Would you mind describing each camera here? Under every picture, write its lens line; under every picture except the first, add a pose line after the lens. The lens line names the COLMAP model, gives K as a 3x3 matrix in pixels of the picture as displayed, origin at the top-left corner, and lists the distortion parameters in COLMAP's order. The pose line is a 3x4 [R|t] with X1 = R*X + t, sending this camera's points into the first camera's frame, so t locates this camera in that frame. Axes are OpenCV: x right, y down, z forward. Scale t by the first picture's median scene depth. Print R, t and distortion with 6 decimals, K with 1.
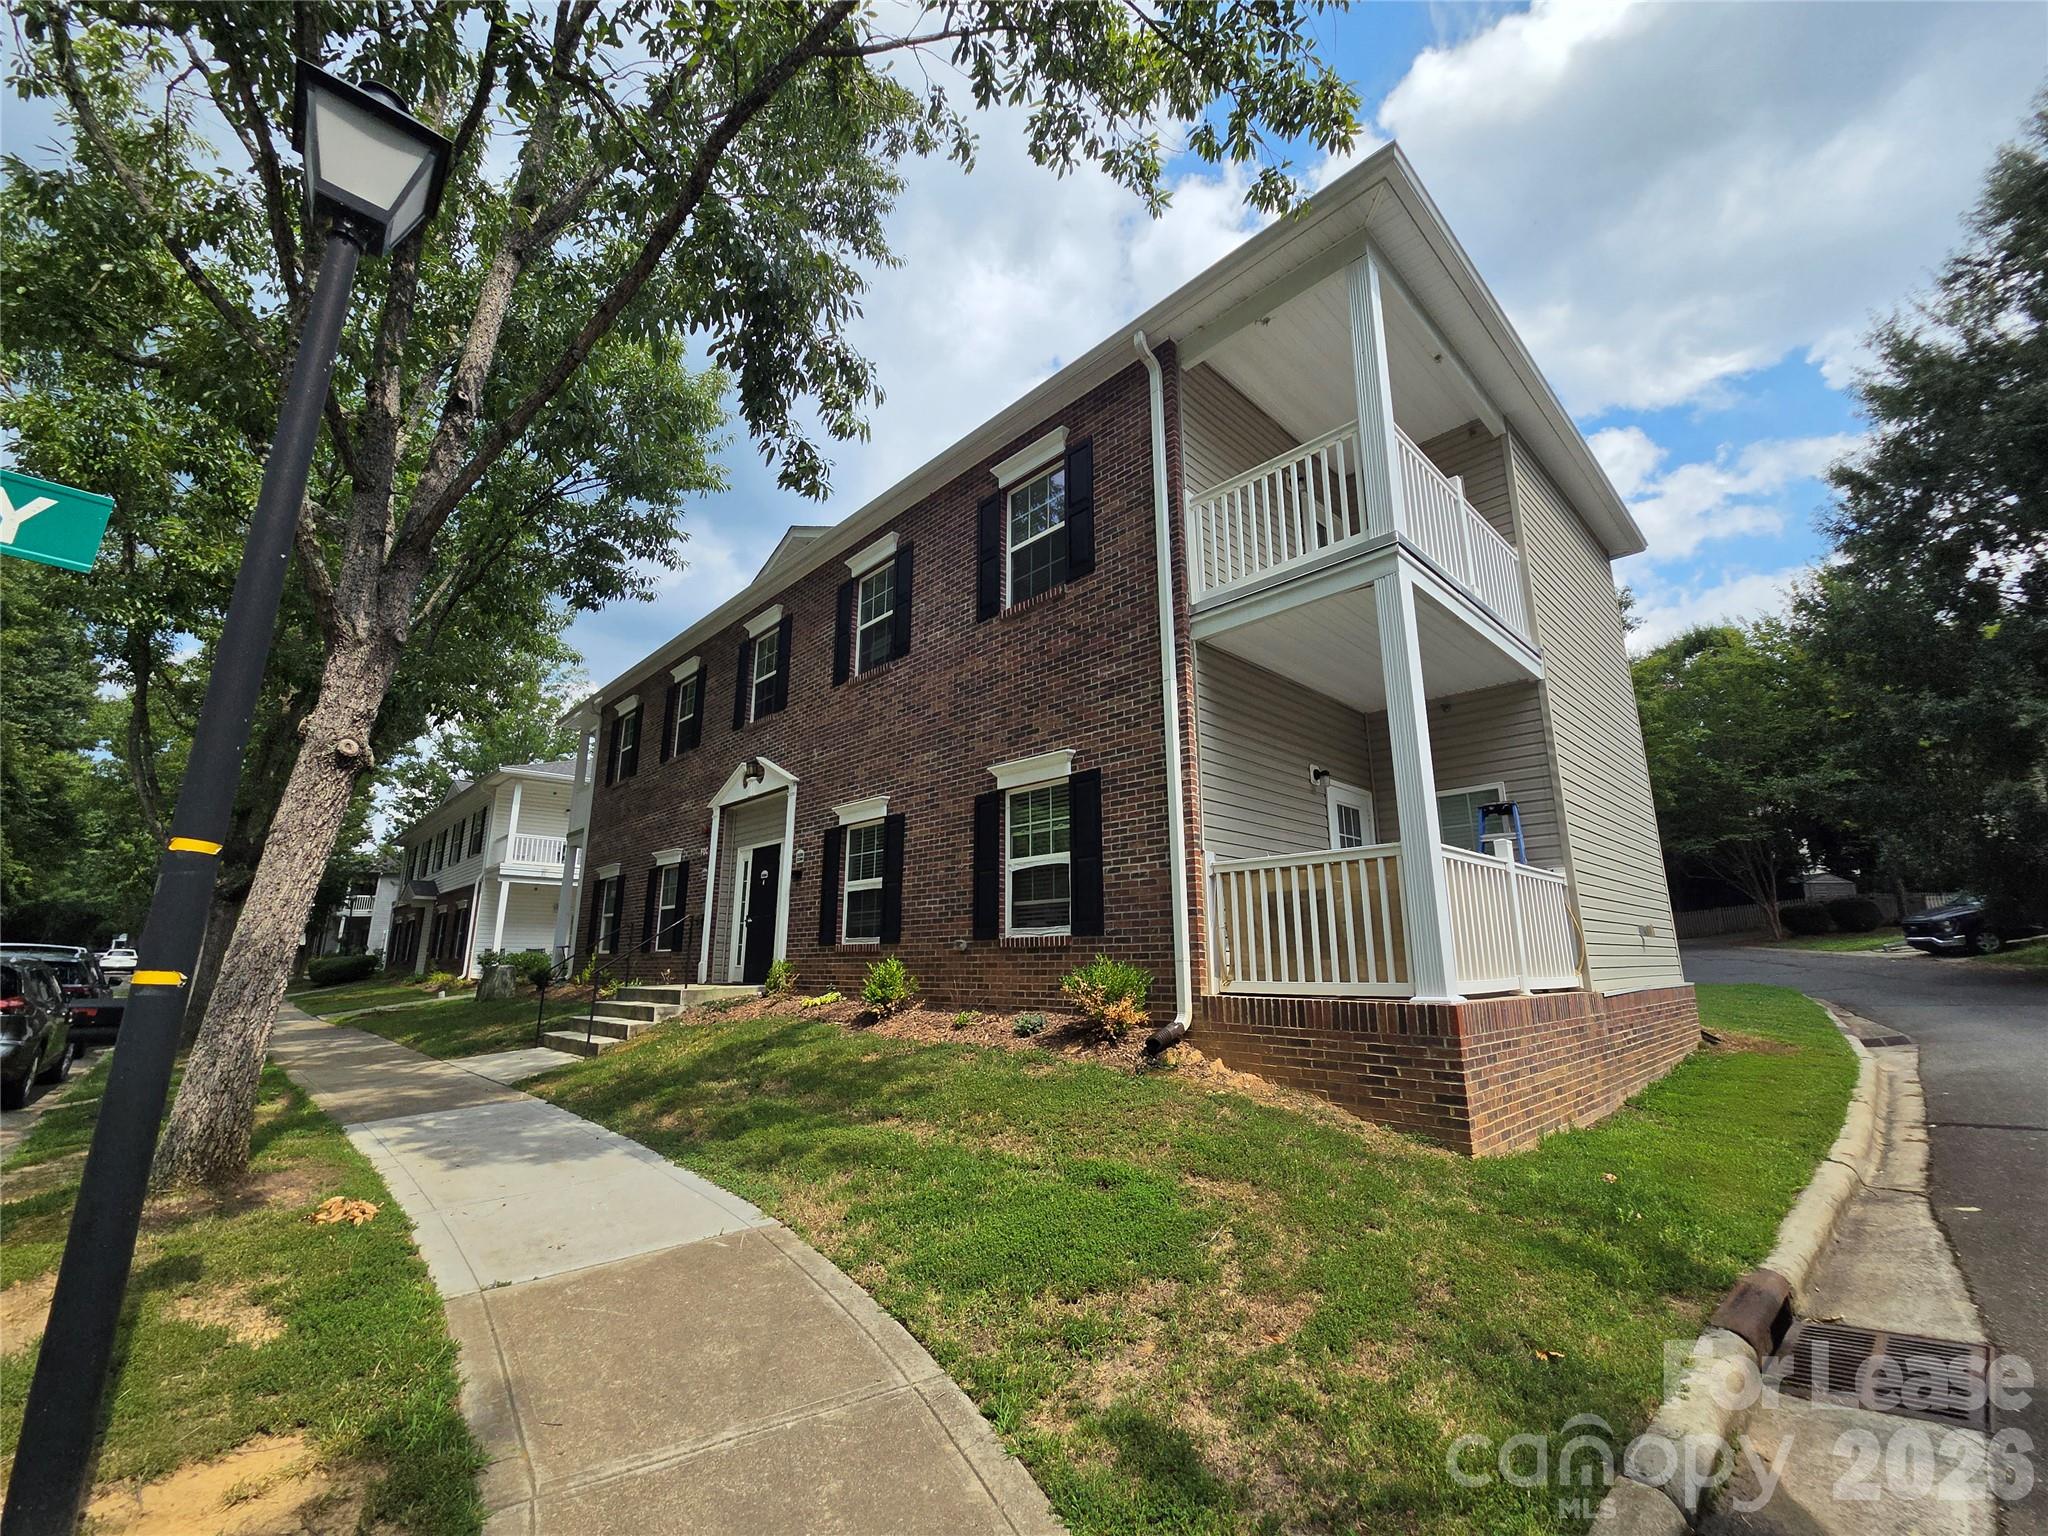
lens RADIAL K [[841.5, 0, 1024.2], [0, 841.5, 767.6], [0, 0, 1]] dist [-0.001165, 0.000593]
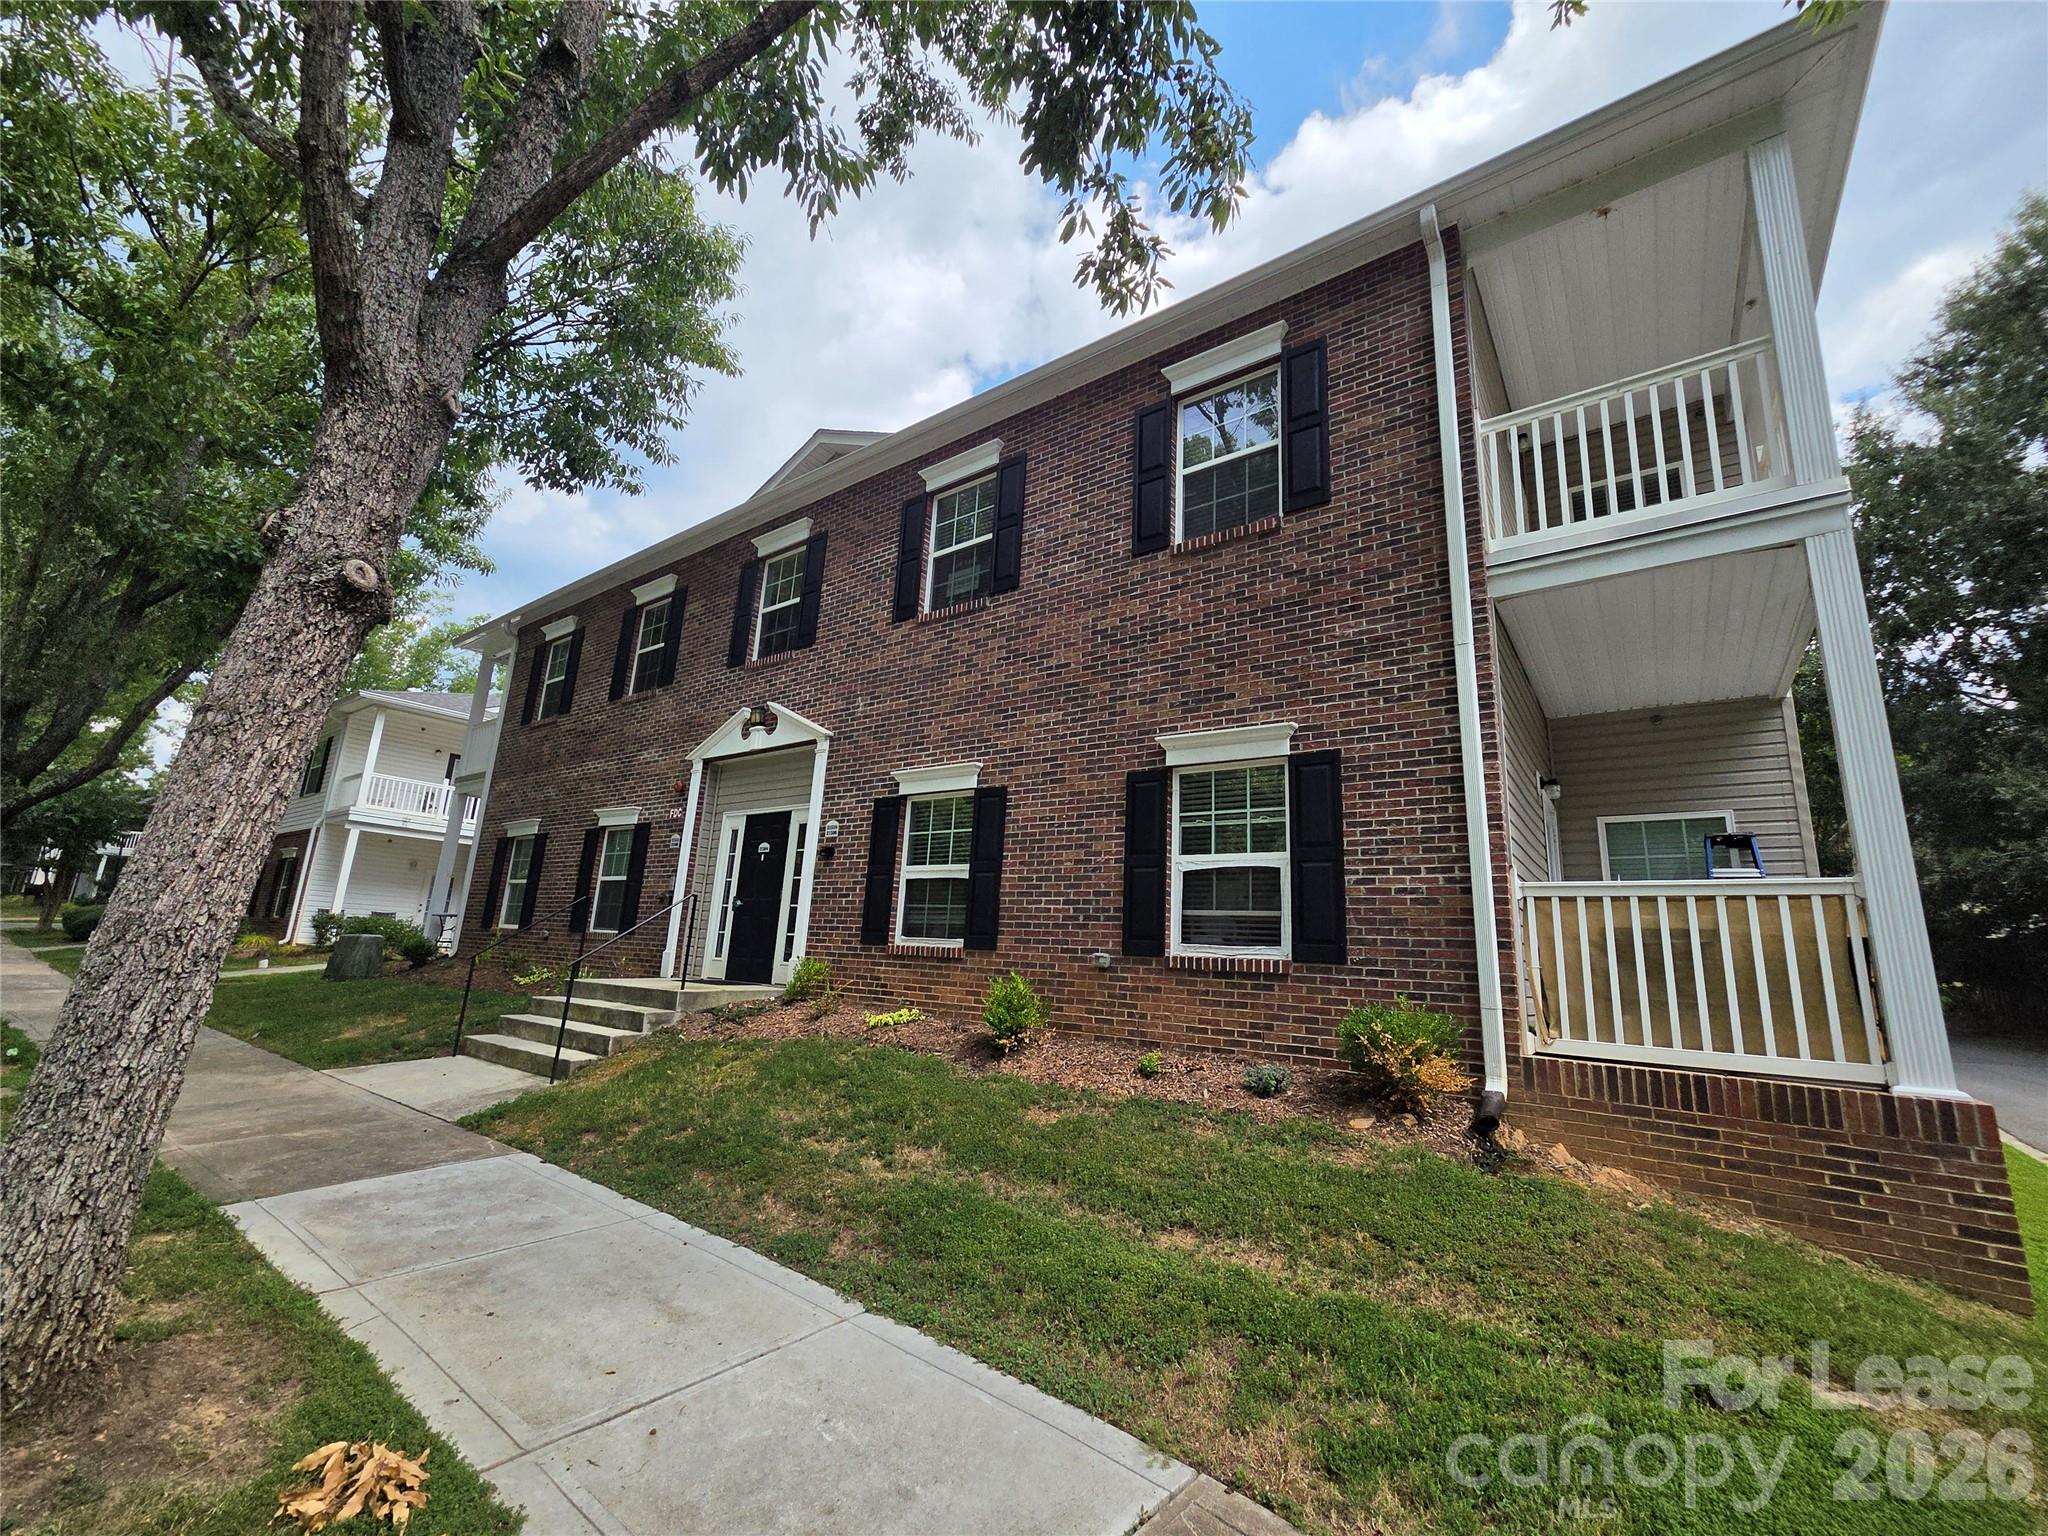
lens RADIAL K [[841.5, 0, 1023.4], [0, 841.5, 769.4], [0, 0, 1]] dist [-0.001165, 0.000593]
pose [[0.984279, 0.091074, 0.151332, -0.268905], [-0.092543, 0.995705, 0.002680, 0.037512], [-0.150438, -0.016643, 0.988479, 0.230946]]
